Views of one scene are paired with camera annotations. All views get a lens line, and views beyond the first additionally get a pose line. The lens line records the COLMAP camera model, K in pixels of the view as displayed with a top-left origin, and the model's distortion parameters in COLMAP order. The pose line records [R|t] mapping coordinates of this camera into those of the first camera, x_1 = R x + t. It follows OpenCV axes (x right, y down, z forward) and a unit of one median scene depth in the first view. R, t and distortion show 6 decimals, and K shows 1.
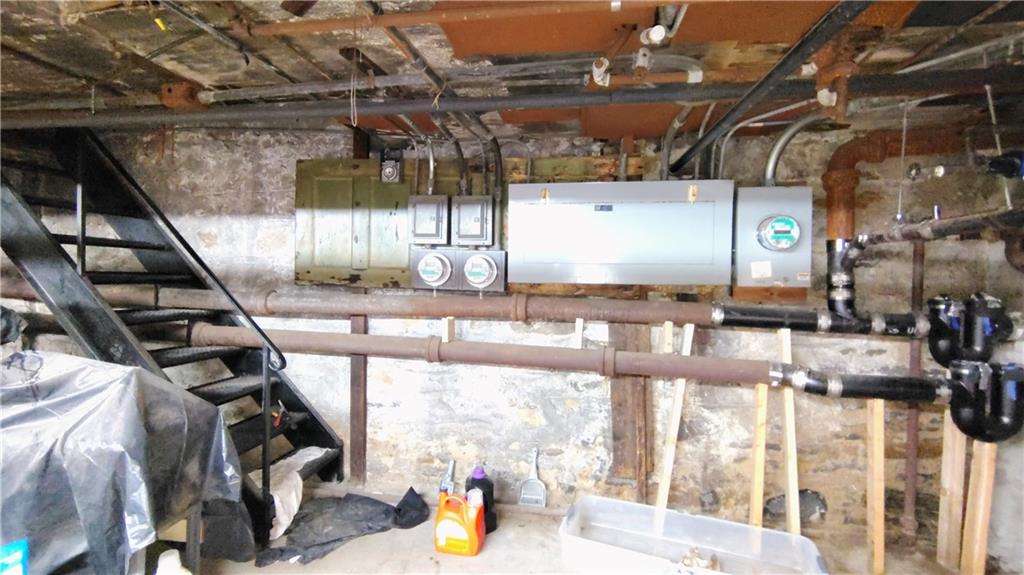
lens RADIAL K [[487.0, 0, 513.6], [0, 487.0, 285.0], [0, 0, 1]] dist [-0.001924, 0.001133]
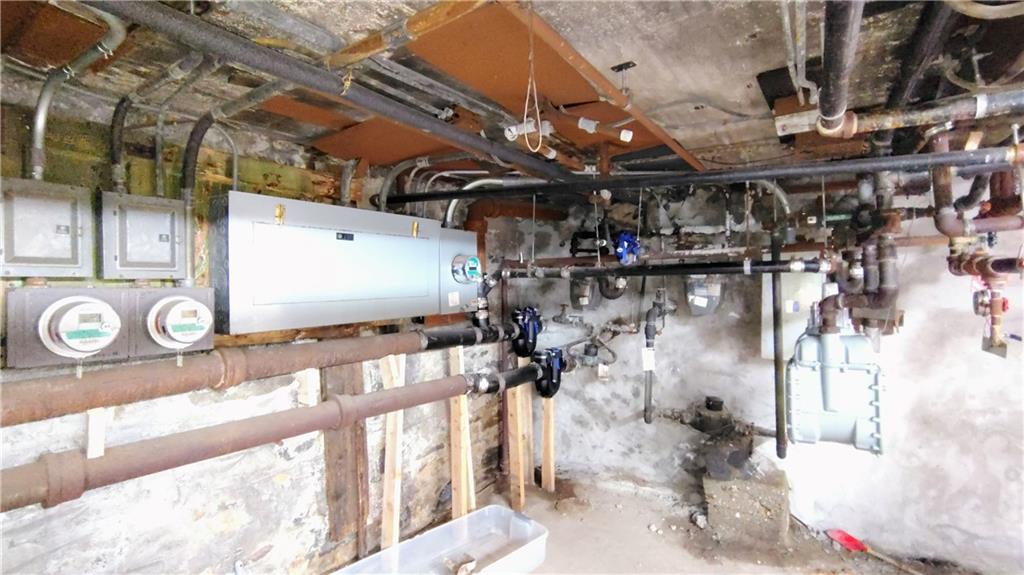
lens RADIAL K [[487.0, 0, 511.4], [0, 487.0, 287.1], [0, 0, 1]] dist [-0.001924, 0.001133]
pose [[0.387941, -0.029591, 0.921209, -0.462961], [0.035445, 0.999224, 0.017170, -0.066501], [-0.921002, 0.025991, 0.388689, 0.359793]]
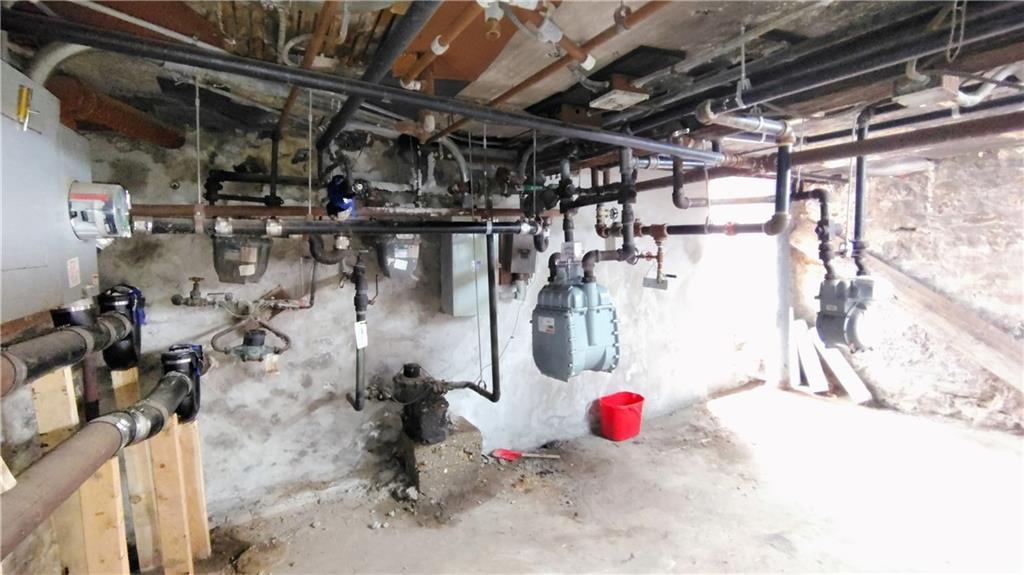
lens RADIAL K [[487.0, 0, 515.2], [0, 487.0, 286.3], [0, 0, 1]] dist [-0.001924, 0.001133]
pose [[-0.622305, -0.073792, 0.779289, -0.224118], [0.017545, 0.993982, 0.108132, -0.060079], [-0.782578, 0.080964, -0.617265, 0.852135]]
